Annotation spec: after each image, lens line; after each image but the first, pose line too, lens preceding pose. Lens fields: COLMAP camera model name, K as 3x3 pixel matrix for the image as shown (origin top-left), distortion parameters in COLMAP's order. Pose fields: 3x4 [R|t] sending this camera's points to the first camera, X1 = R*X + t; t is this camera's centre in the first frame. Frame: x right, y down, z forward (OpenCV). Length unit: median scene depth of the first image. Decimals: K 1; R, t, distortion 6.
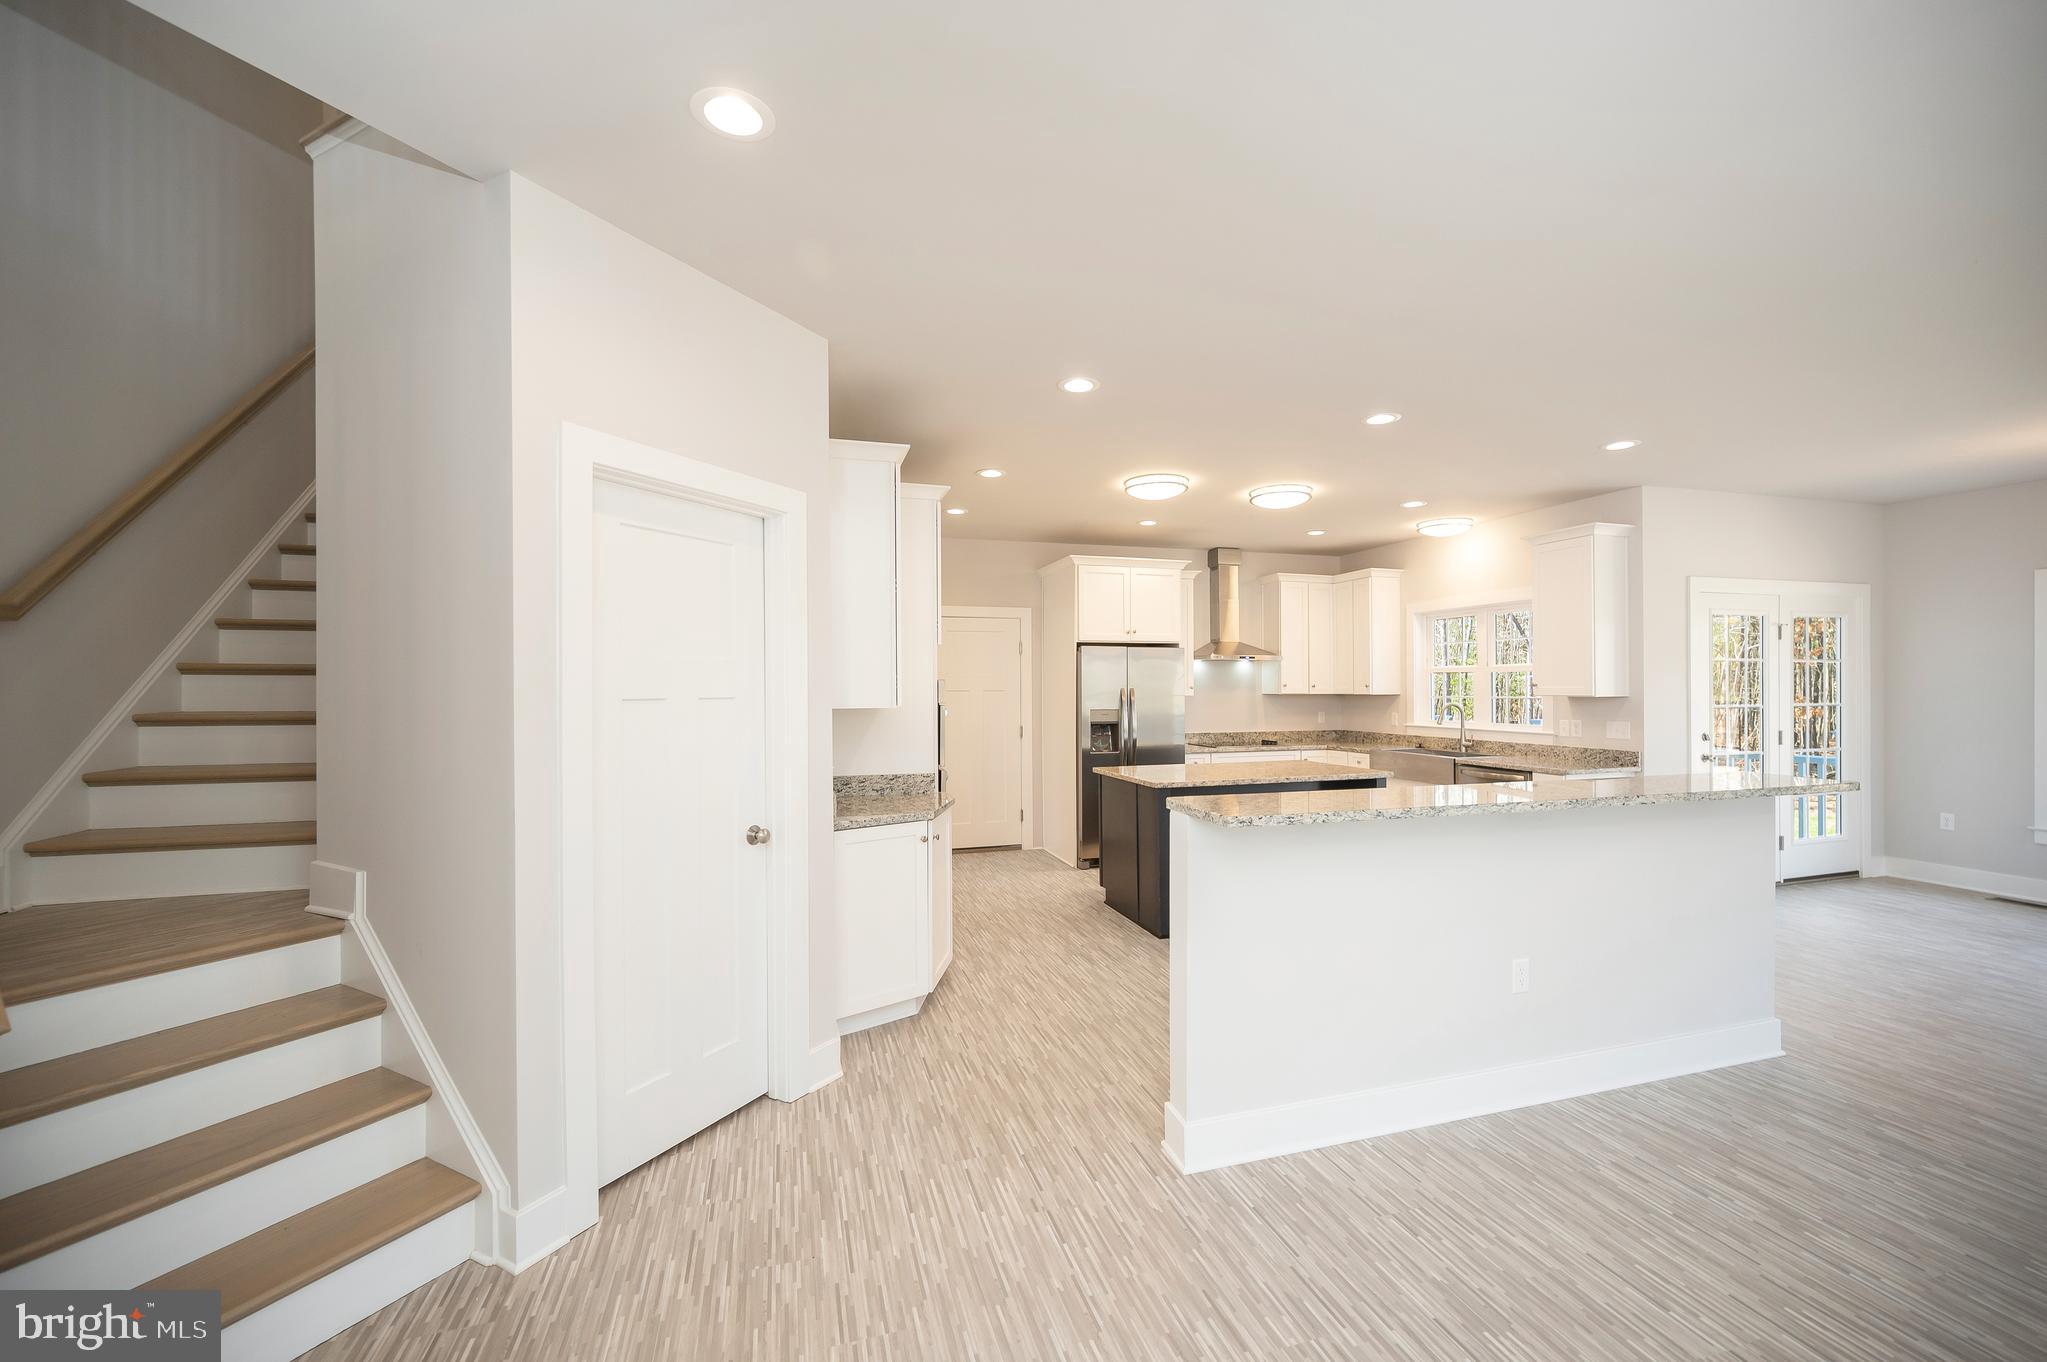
lens RADIAL K [[842.5, 0, 1023.5], [0, 842.5, 681.0], [0, 0, 1]] dist [-0.019809, -0.000177]
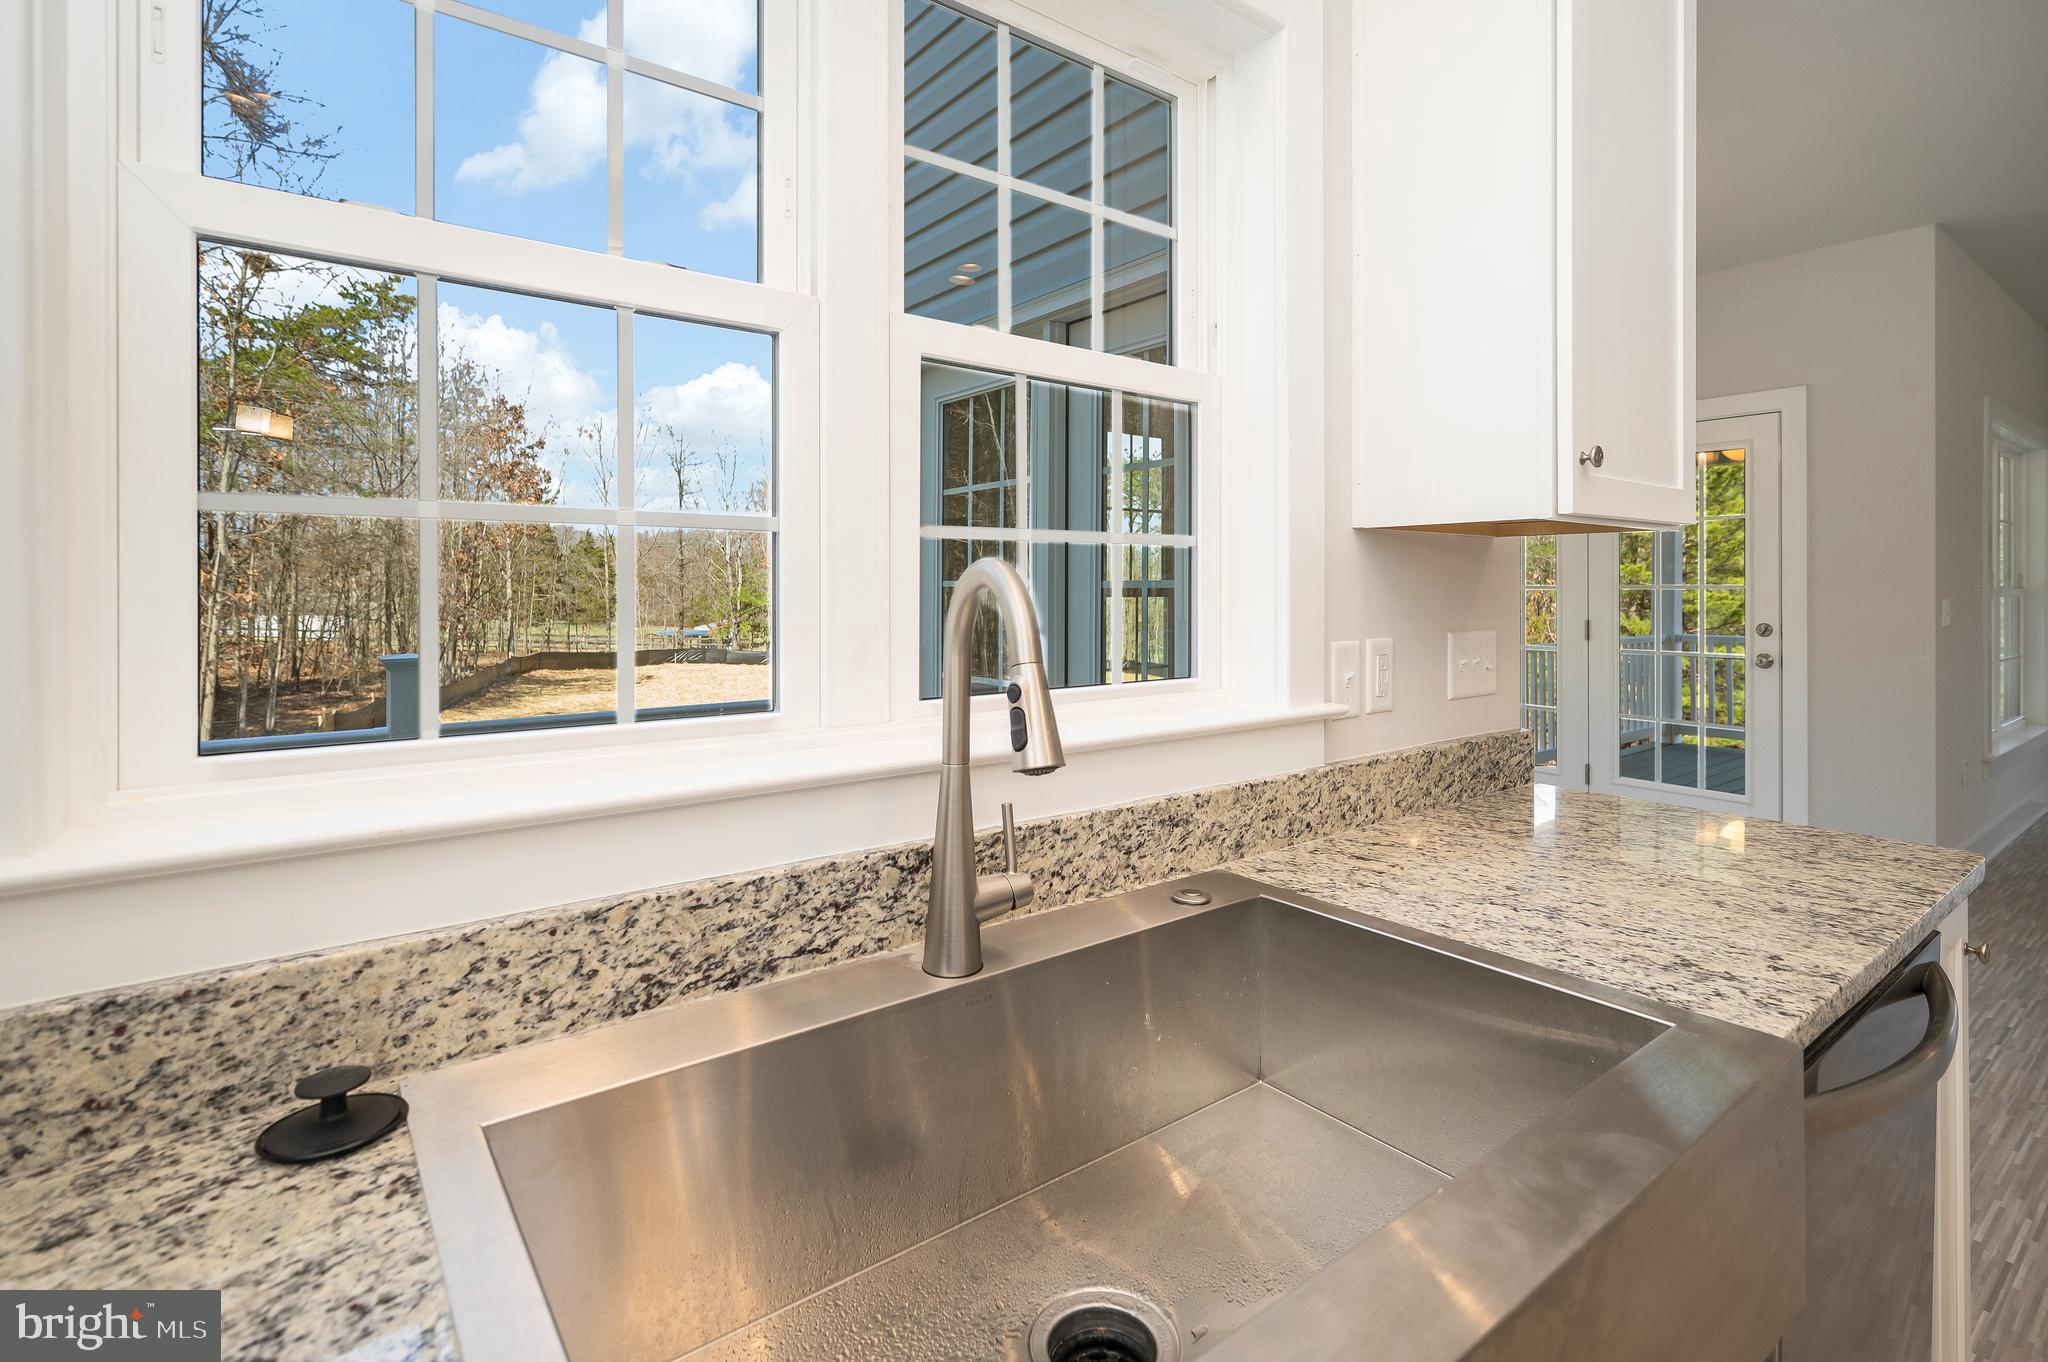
lens RADIAL K [[961.2, 0, 1028.0], [0, 961.2, 590.1], [0, 0, 1]] dist [-0.003389, -0.000687]
pose [[-0.352388, -0.000558, 0.935854, 0.398938], [-0.007043, 0.999973, -0.002056, 0.031426], [-0.935828, -0.007316, -0.352382, 1.051877]]
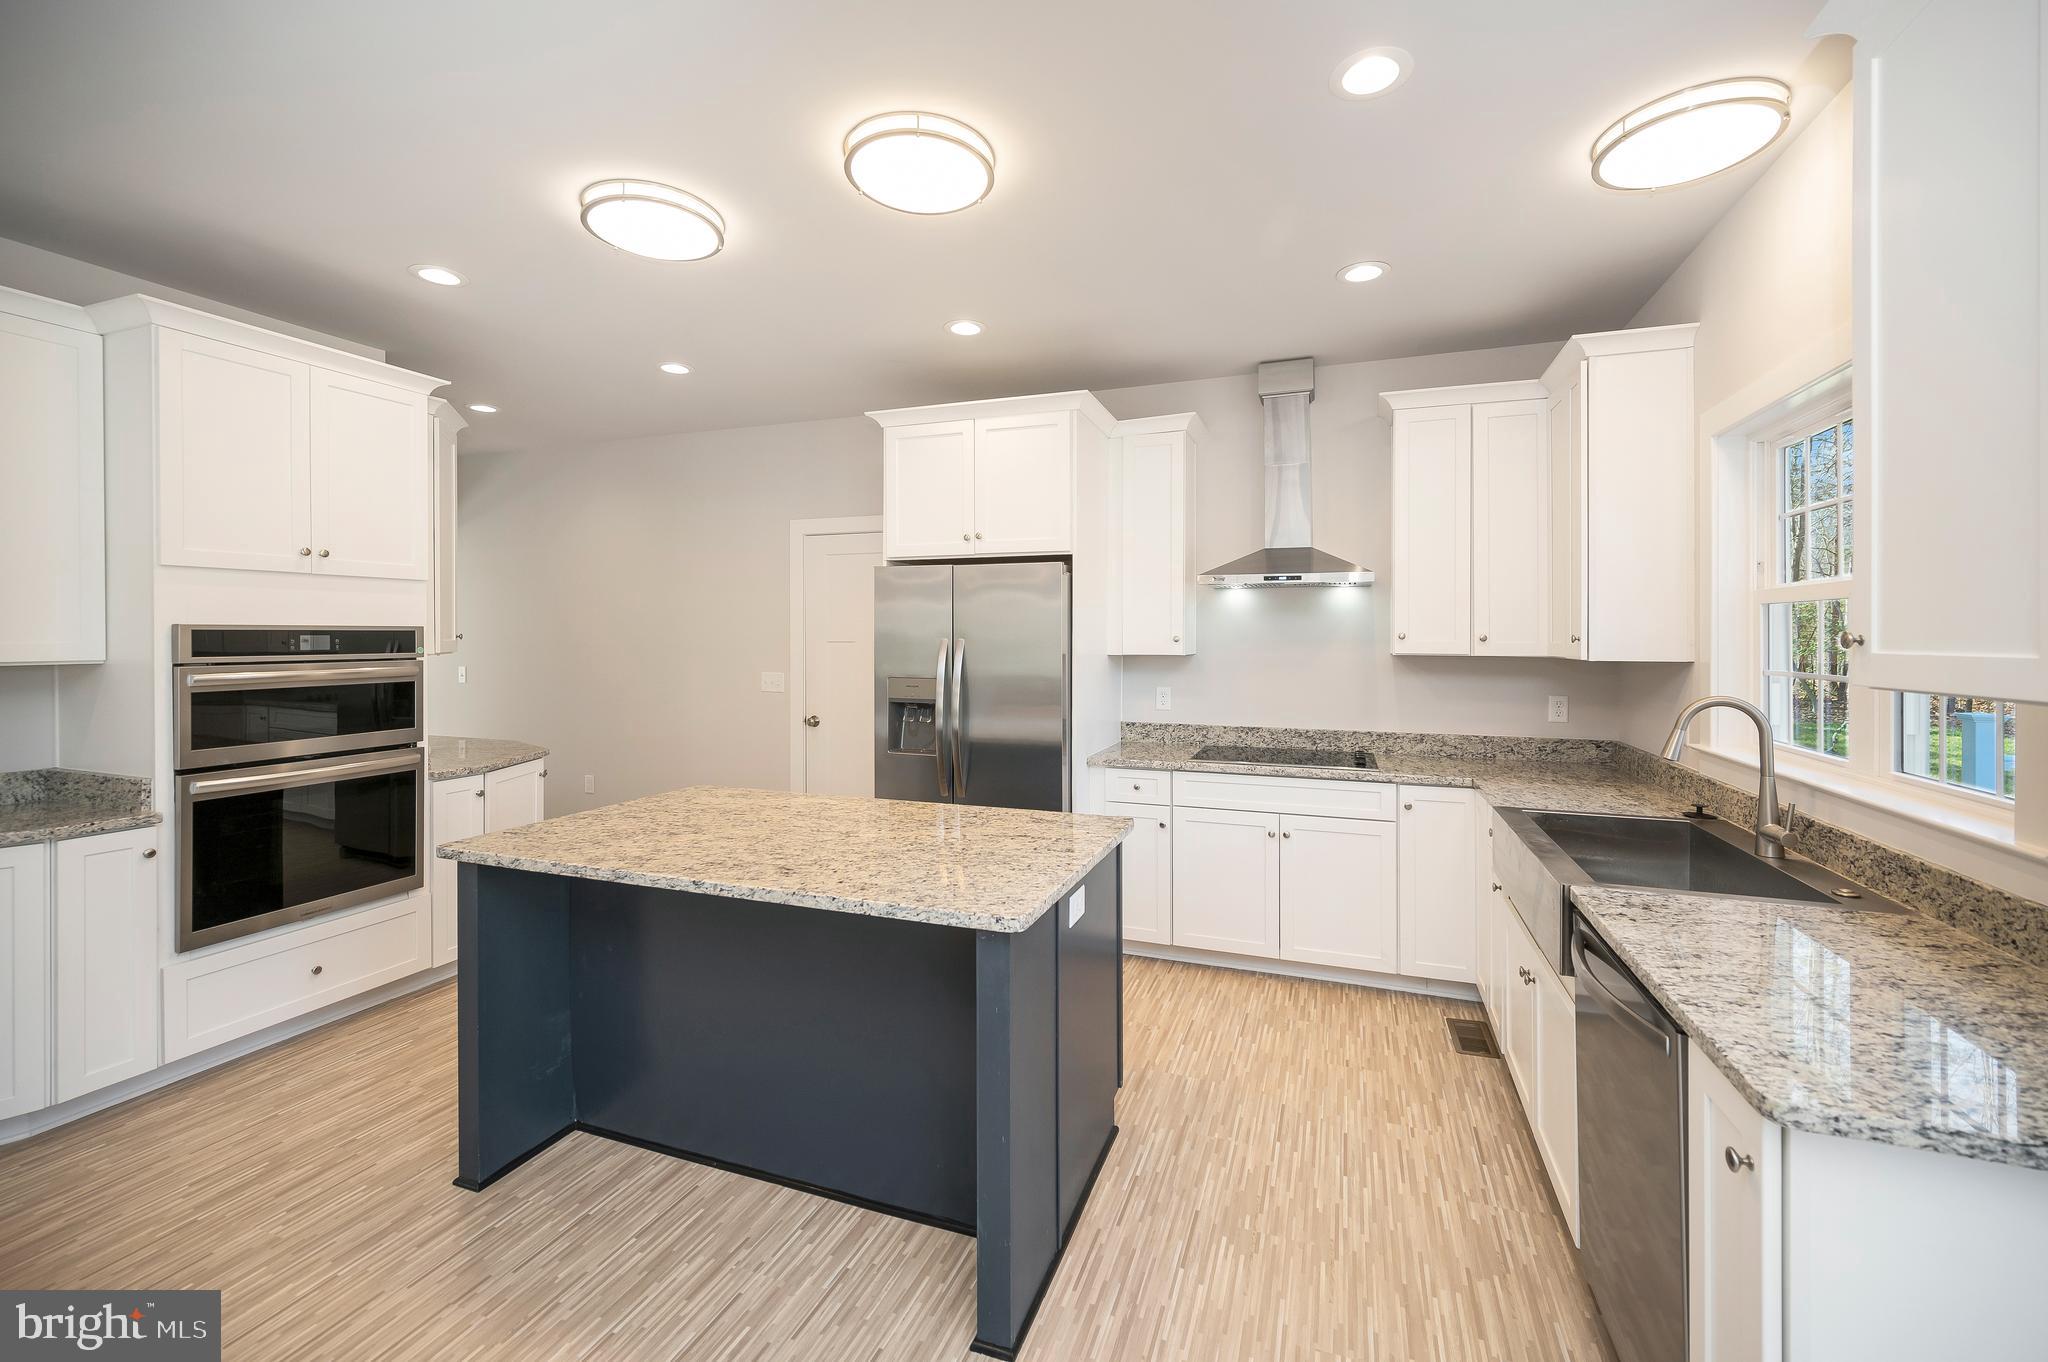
lens RADIAL K [[829.2, 0, 1030.6], [0, 829.2, 642.6], [0, 0, 1]] dist [-0.026262, 0.000133]
pose [[0.791938, 0.008703, -0.610540, 0.496017], [0.001198, 0.999874, 0.015807, 0.001515], [0.610601, -0.013249, 0.791828, 0.605959]]
